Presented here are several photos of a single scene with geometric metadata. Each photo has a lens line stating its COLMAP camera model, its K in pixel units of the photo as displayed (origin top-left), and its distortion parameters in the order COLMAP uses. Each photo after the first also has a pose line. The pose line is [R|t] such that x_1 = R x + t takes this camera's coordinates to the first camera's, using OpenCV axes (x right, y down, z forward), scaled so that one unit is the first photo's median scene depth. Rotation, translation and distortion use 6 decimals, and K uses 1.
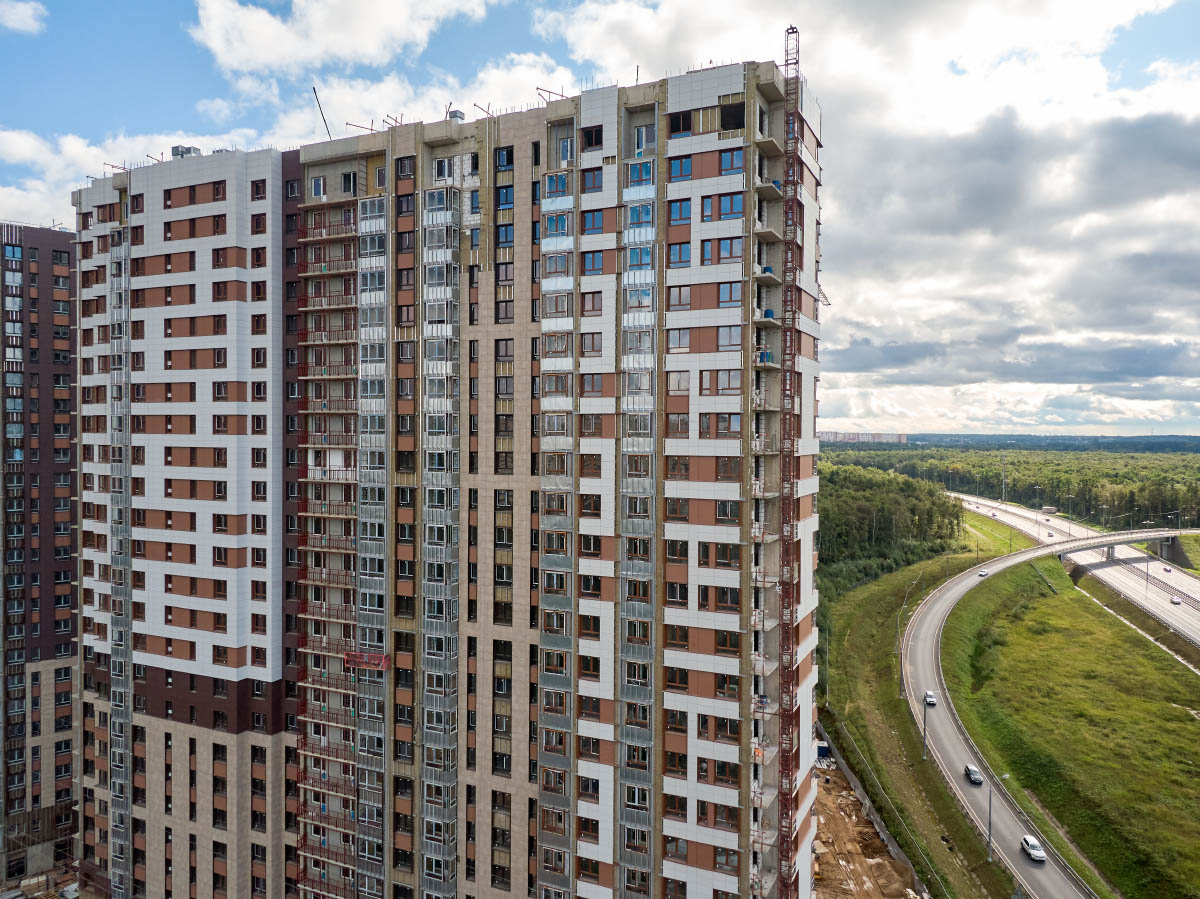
lens RADIAL K [[860.0, 0, 594.3], [0, 860.0, 440.4], [0, 0, 1]] dist [0.028225, -0.042220]
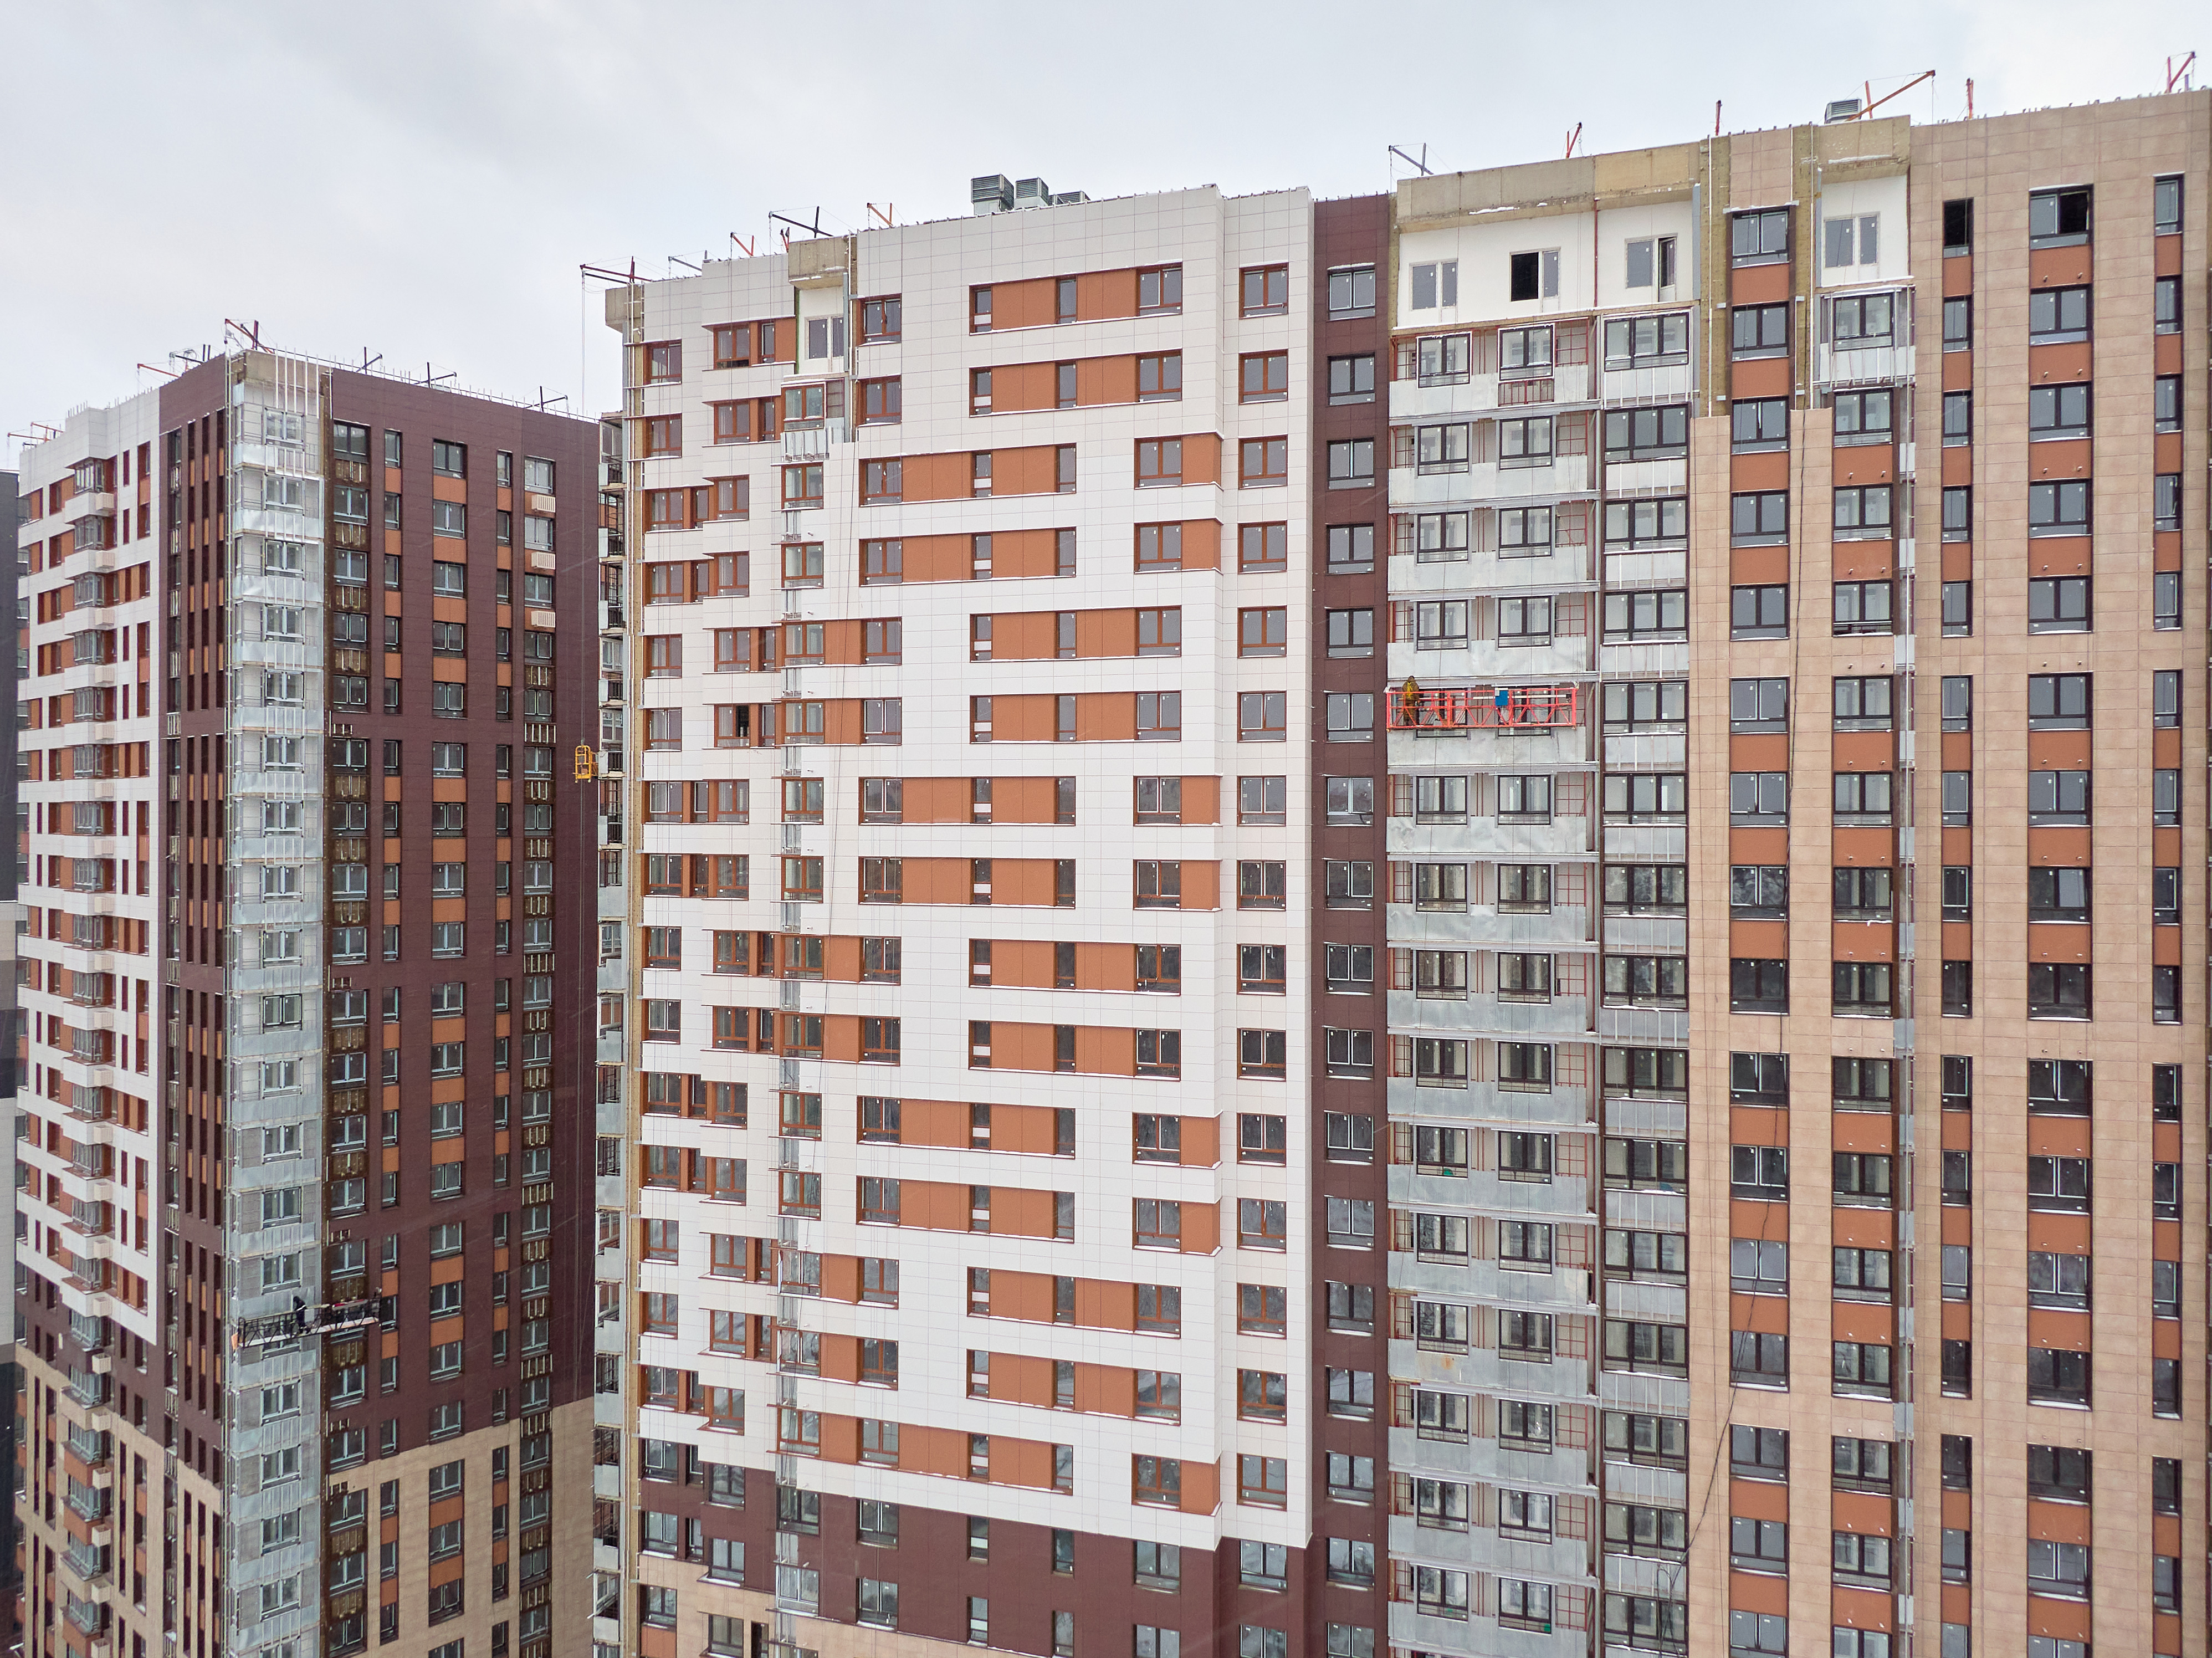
lens RADIAL K [[1585.3, 0, 1101.9], [0, 1585.3, 812.5], [0, 0, 1]] dist [0.028225, -0.042220]
pose [[0.992770, -0.001989, 0.120018, -0.529726], [0.004382, 0.999797, -0.019685, -0.036100], [-0.119955, 0.020069, 0.992577, 0.282624]]
